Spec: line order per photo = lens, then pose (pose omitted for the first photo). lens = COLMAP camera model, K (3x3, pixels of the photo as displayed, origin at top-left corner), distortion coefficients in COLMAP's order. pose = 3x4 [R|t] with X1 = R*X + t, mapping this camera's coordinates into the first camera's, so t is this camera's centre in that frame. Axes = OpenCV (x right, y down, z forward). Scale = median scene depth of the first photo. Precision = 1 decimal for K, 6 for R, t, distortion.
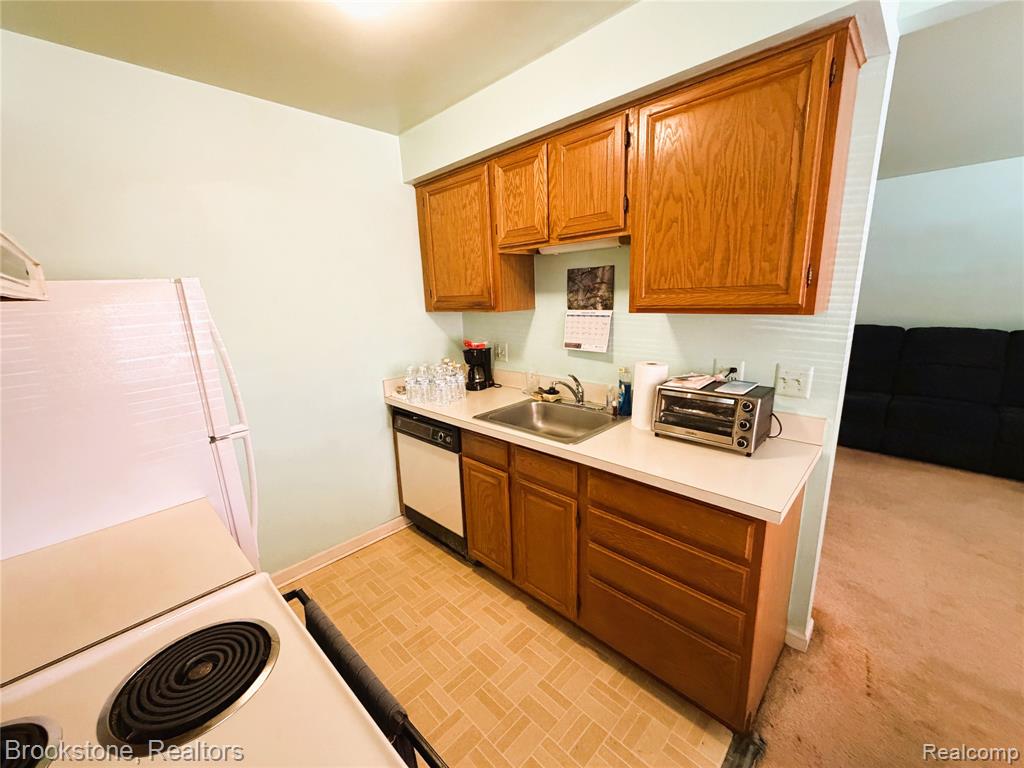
lens RADIAL K [[408.1, 0, 509.4], [0, 408.1, 382.2], [0, 0, 1]] dist [0.001440, 0.000455]
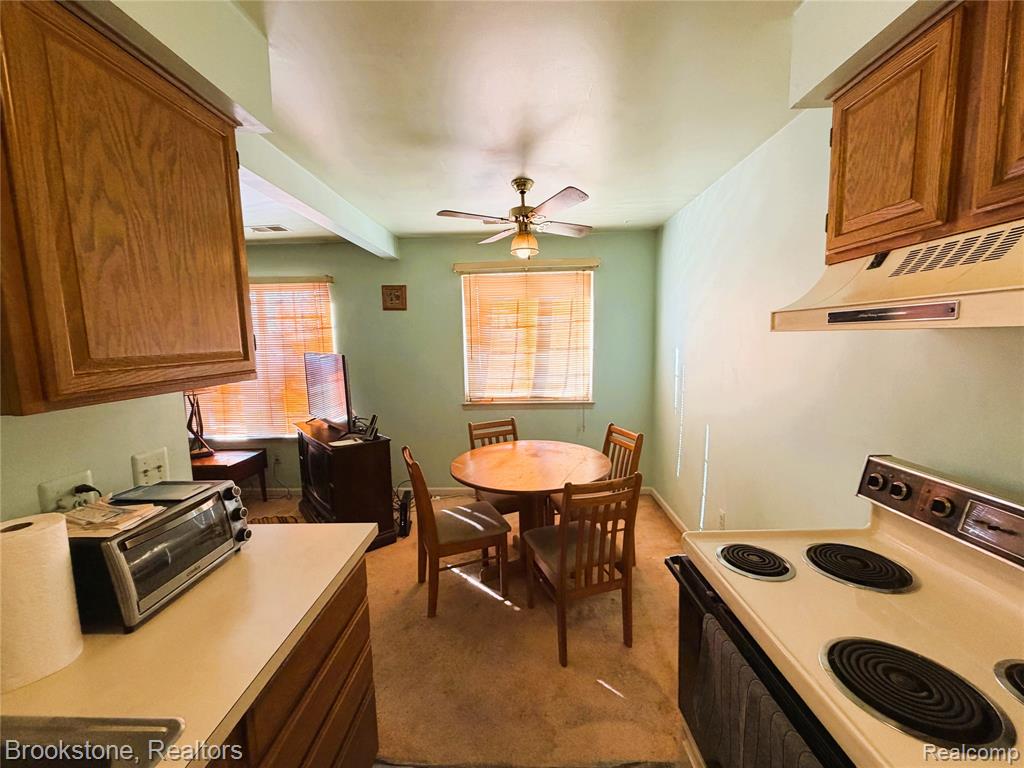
lens RADIAL K [[408.1, 0, 509.4], [0, 408.1, 382.2], [0, 0, 1]] dist [0.001440, 0.000455]
pose [[-0.670424, -0.032208, 0.741279, -0.269661], [0.205399, 0.951958, 0.227127, -0.152618], [-0.712982, 0.304530, -0.631600, 0.701539]]
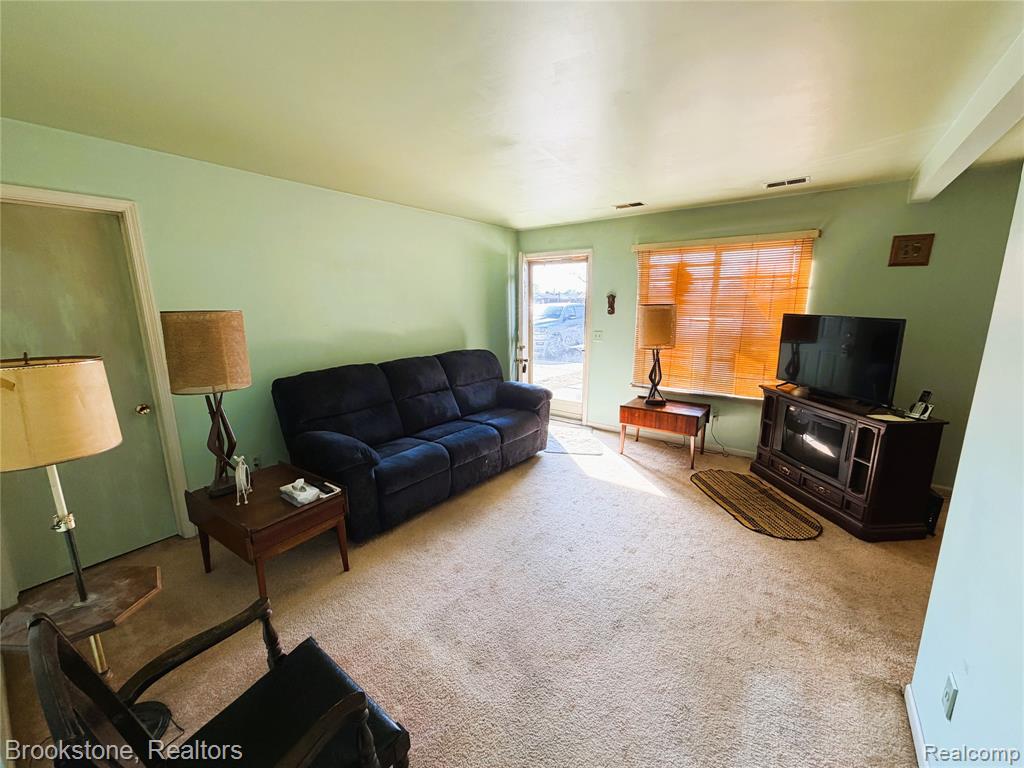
lens RADIAL K [[408.1, 0, 509.4], [0, 408.1, 382.2], [0, 0, 1]] dist [0.001440, 0.000455]
pose [[-0.134972, -0.158478, 0.978094, 0.072914], [0.228834, 0.955455, 0.186388, -0.352080], [-0.964063, 0.248979, -0.092694, 1.465423]]
